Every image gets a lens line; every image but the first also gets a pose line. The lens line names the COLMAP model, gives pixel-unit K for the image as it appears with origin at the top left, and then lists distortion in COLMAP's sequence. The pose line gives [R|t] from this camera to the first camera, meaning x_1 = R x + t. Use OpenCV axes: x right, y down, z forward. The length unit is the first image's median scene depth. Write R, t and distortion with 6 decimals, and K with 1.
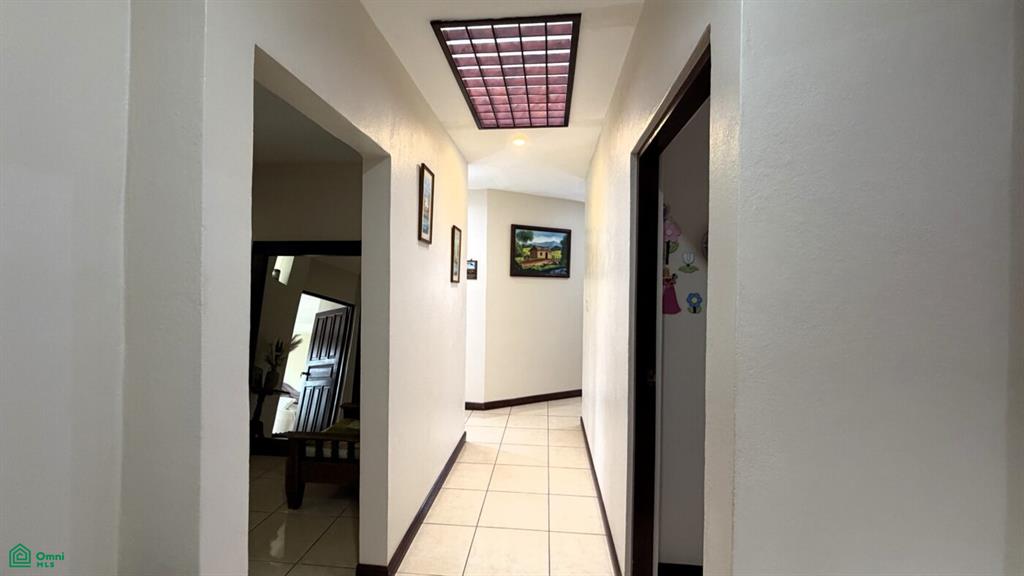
lens RADIAL K [[406.4, 0, 502.0], [0, 406.4, 287.1], [0, 0, 1]] dist [-0.001981, 0.001140]
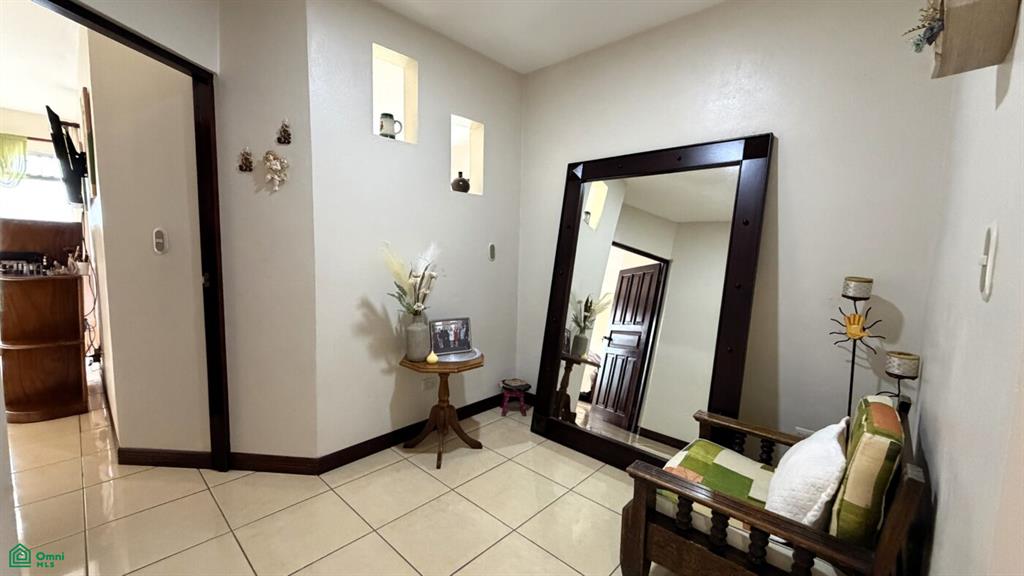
lens RADIAL K [[406.4, 0, 511.7], [0, 406.4, 286.9], [0, 0, 1]] dist [-0.001981, 0.001140]
pose [[0.800255, 0.066250, -0.595989, -0.140998], [-0.014946, 0.995773, 0.090620, 0.028155], [0.599473, -0.063611, 0.797863, 0.195680]]
